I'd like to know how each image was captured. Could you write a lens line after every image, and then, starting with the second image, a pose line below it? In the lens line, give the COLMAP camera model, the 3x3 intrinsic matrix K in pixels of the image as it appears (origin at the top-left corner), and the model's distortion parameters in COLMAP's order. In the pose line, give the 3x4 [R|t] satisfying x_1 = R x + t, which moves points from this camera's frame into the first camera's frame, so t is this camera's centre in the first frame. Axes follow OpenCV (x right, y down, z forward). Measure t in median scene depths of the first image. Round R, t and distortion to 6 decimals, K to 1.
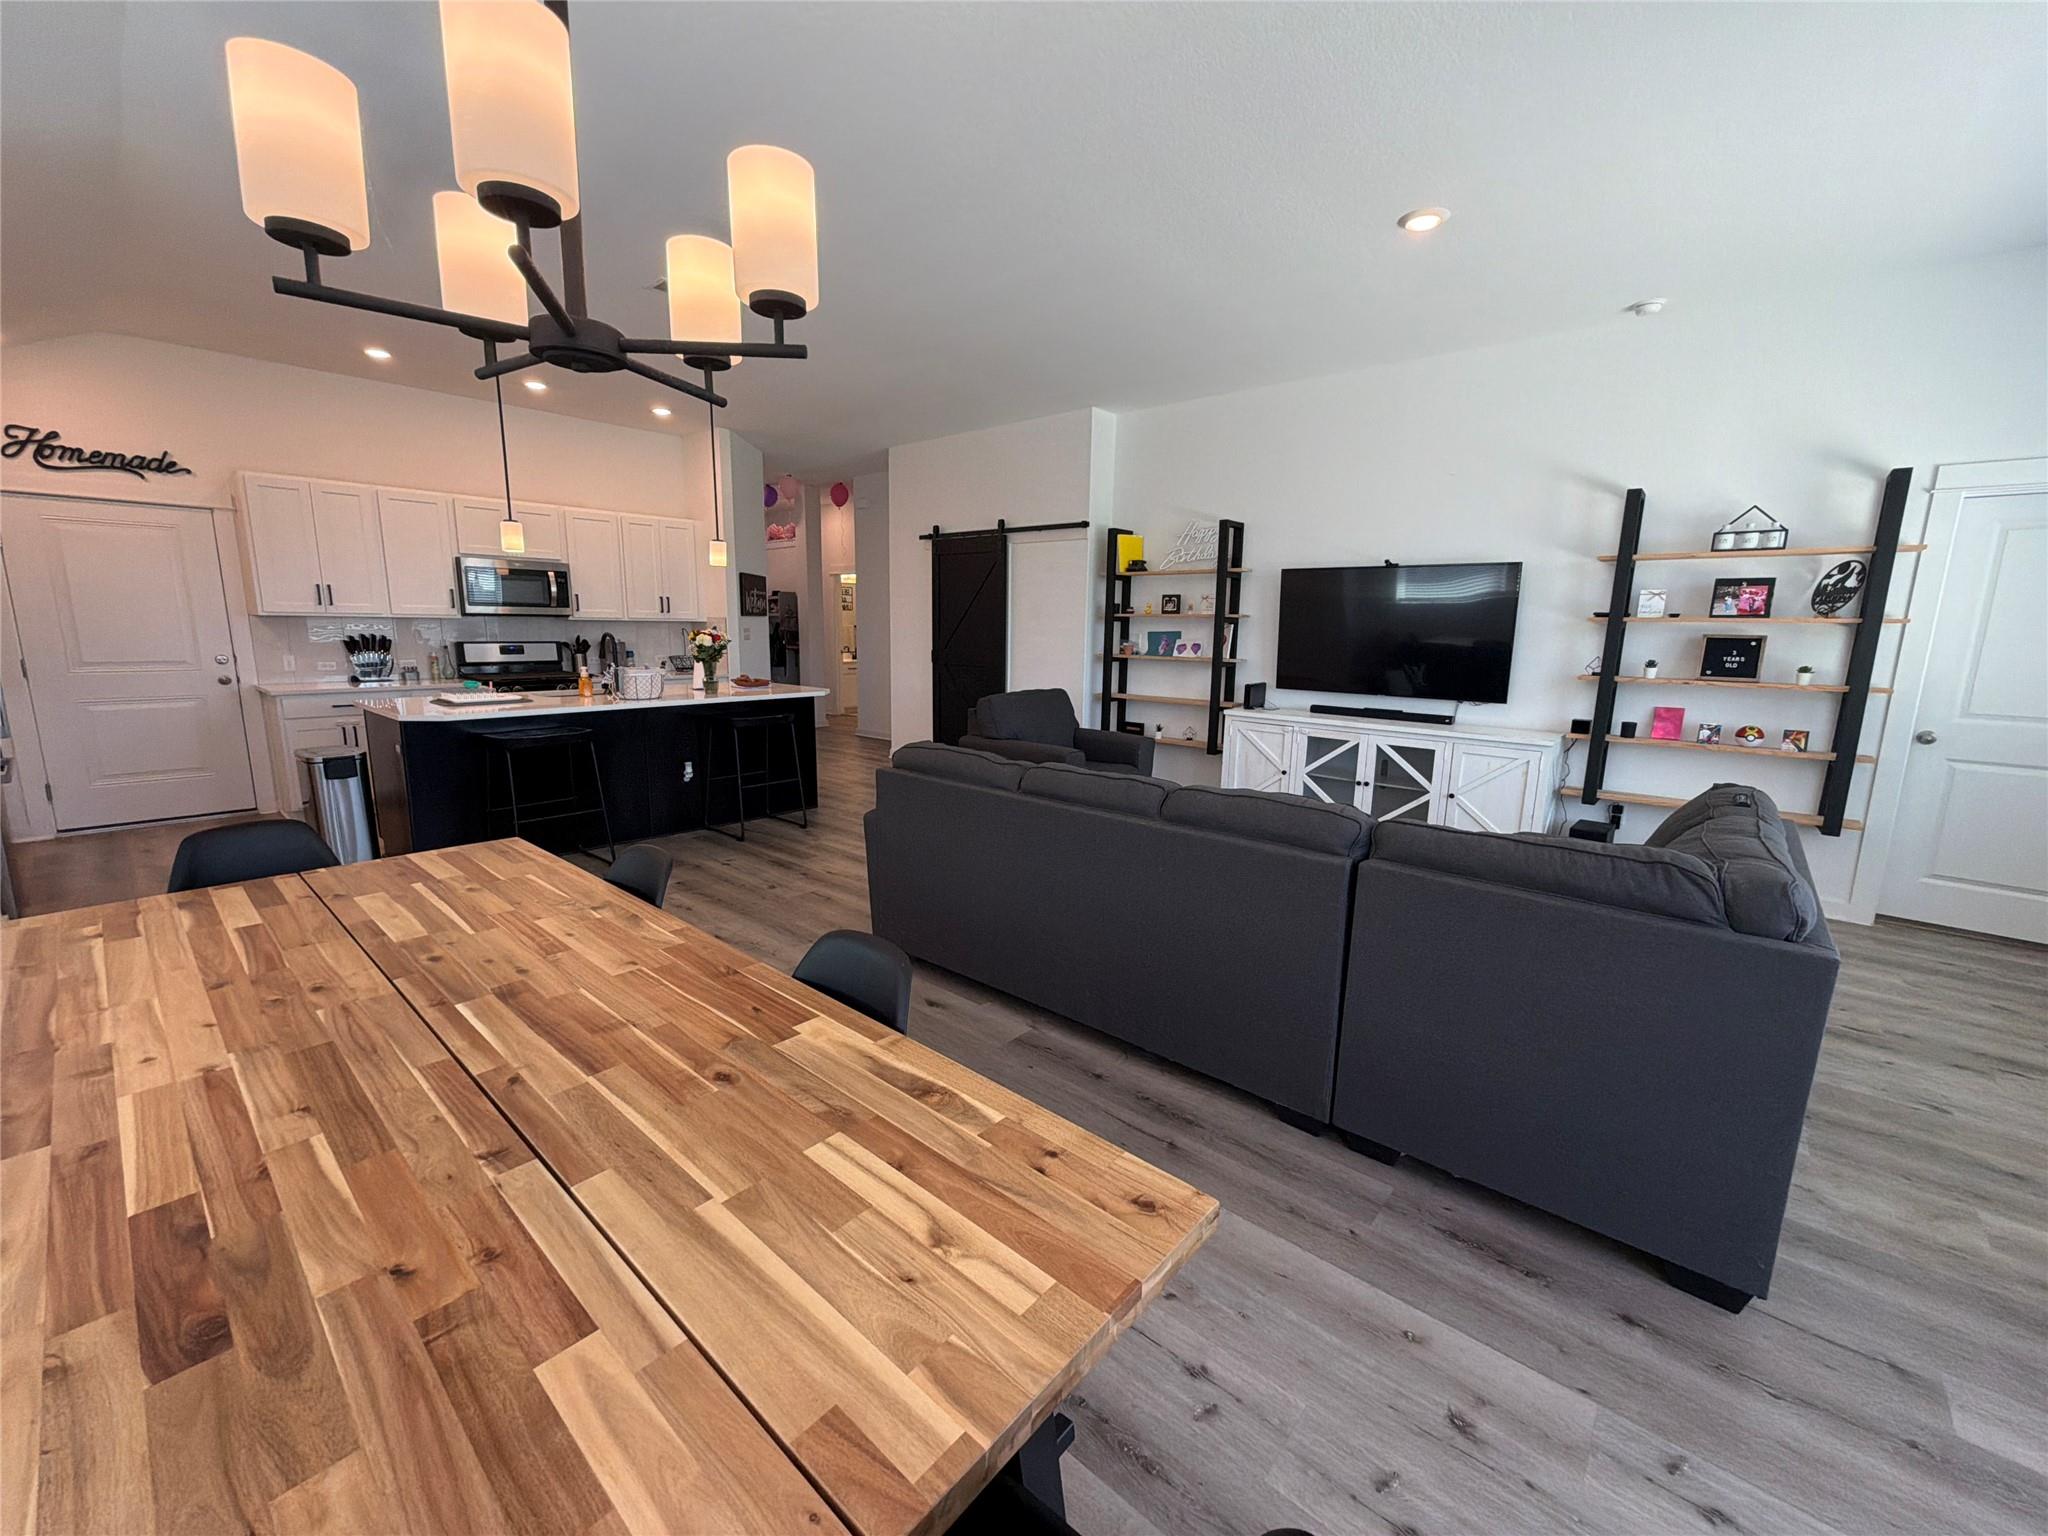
lens RADIAL K [[815.5, 0, 1026.4], [0, 815.5, 769.3], [0, 0, 1]] dist [0.001281, -0.000072]
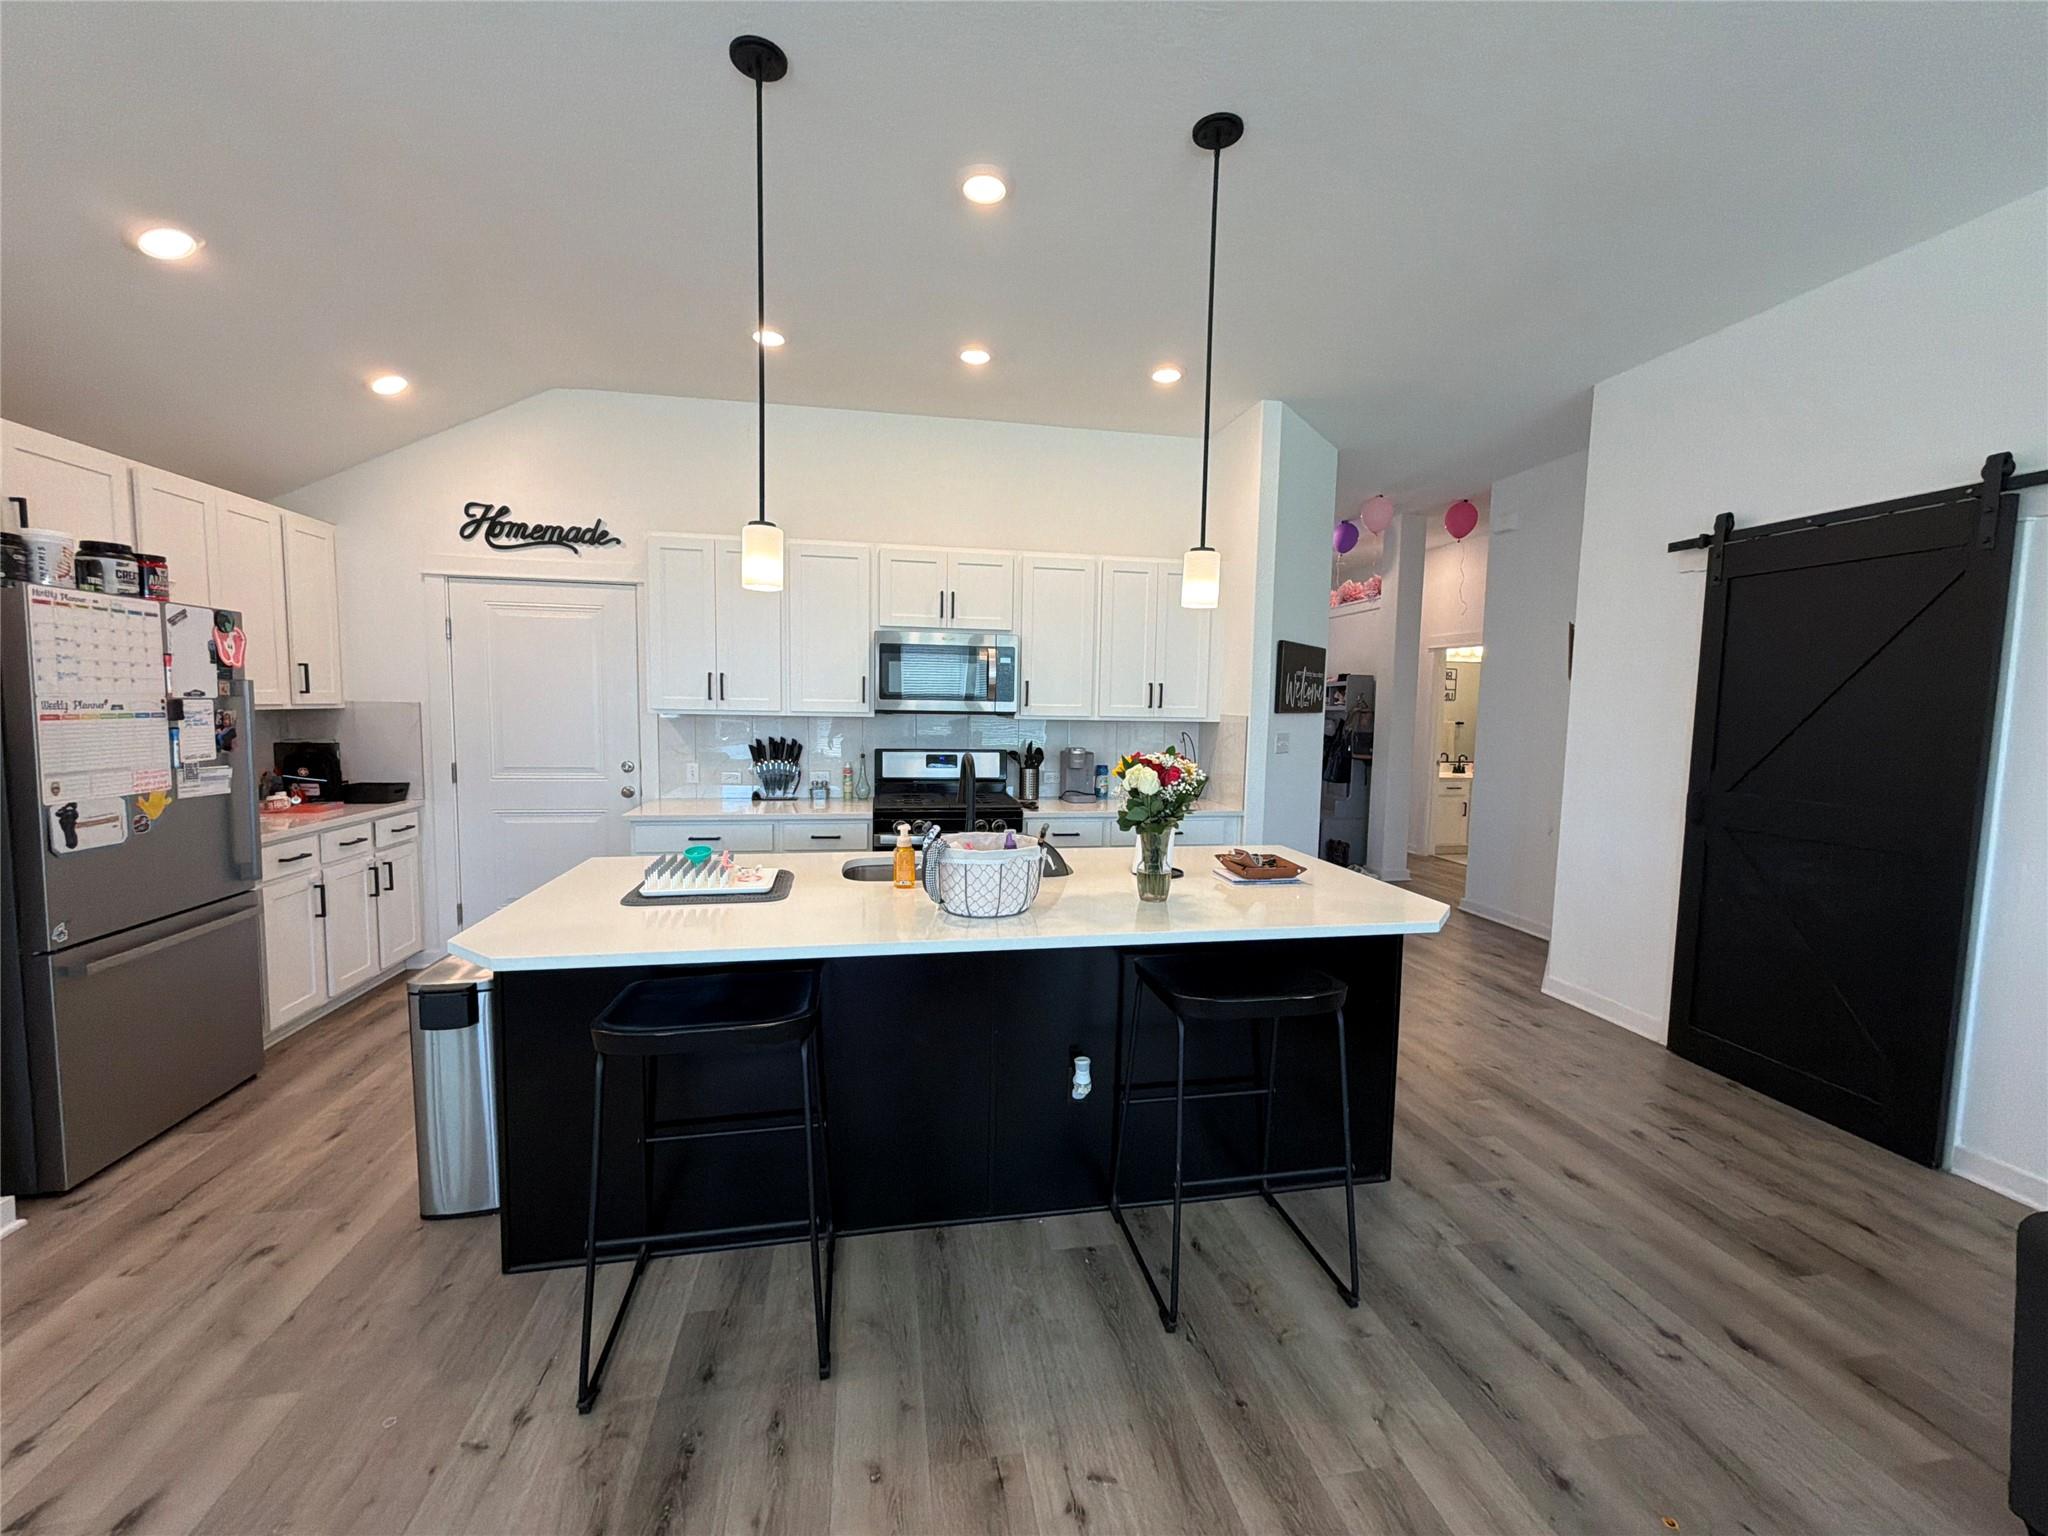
lens RADIAL K [[815.5, 0, 1023.3], [0, 815.5, 768.6], [0, 0, 1]] dist [0.001281, -0.000072]
pose [[0.783267, 0.048682, -0.619777, -0.173636], [-0.115490, 0.990970, -0.068116, -0.121301], [0.610865, 0.124931, 0.781816, 0.599933]]
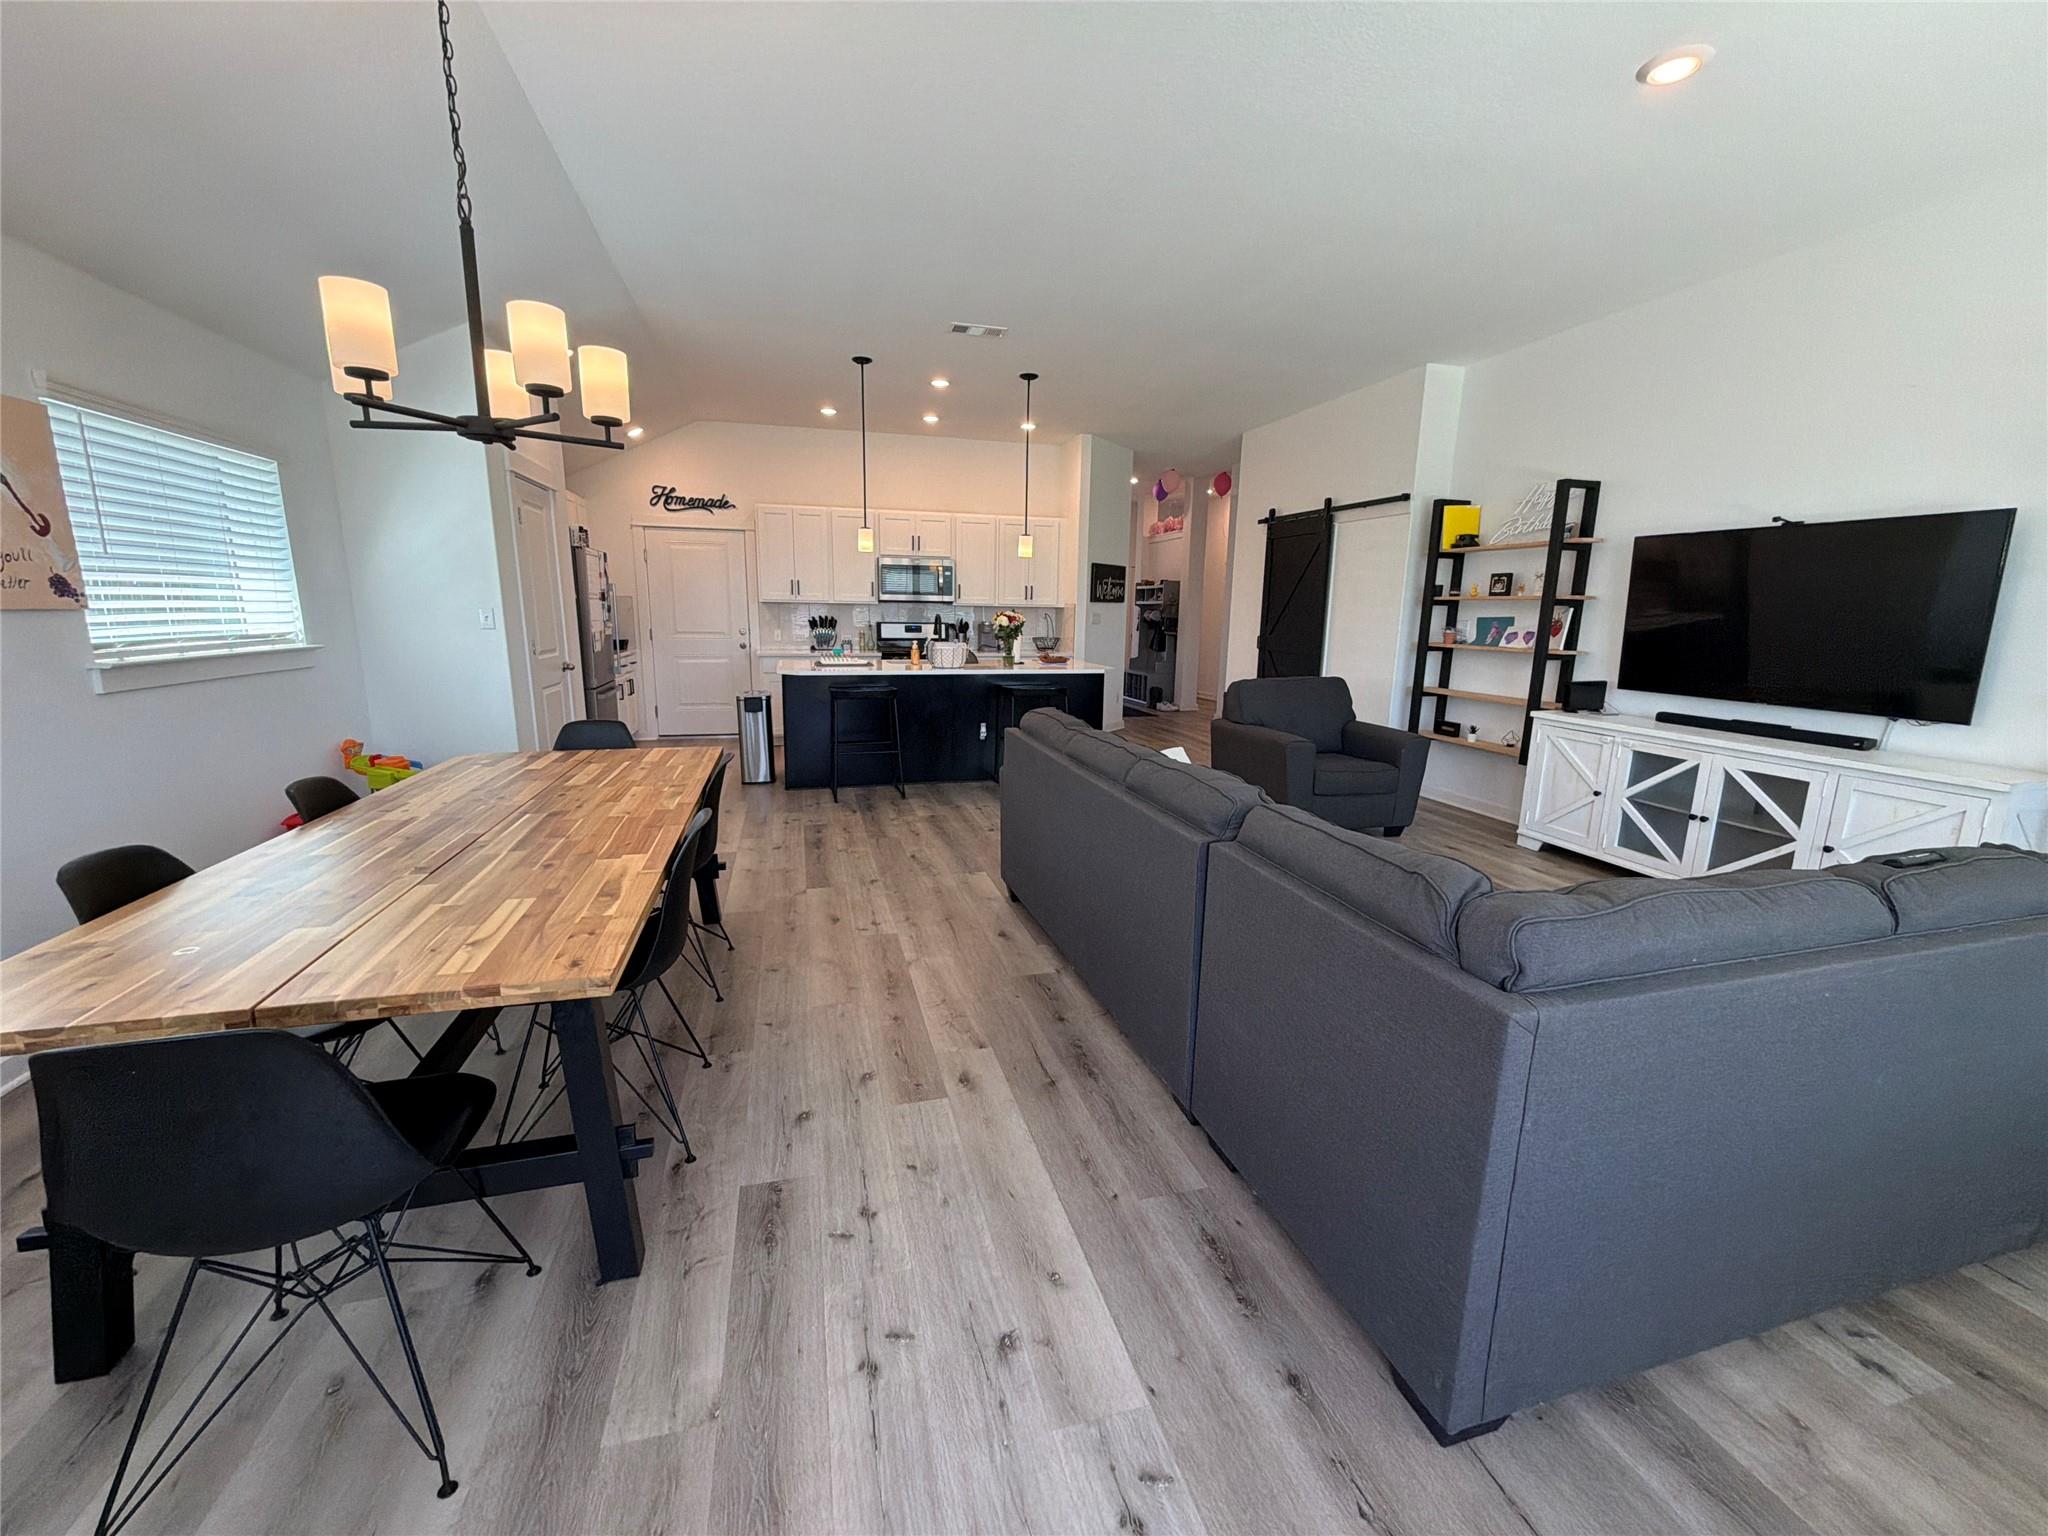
lens RADIAL K [[815.5, 0, 1026.0], [0, 815.5, 768.5], [0, 0, 1]] dist [0.001281, -0.000072]
pose [[0.836185, 0.105482, -0.538208, 0.274305], [-0.100797, 0.994172, 0.038242, 0.005341], [0.539105, 0.022272, 0.841944, 0.028468]]
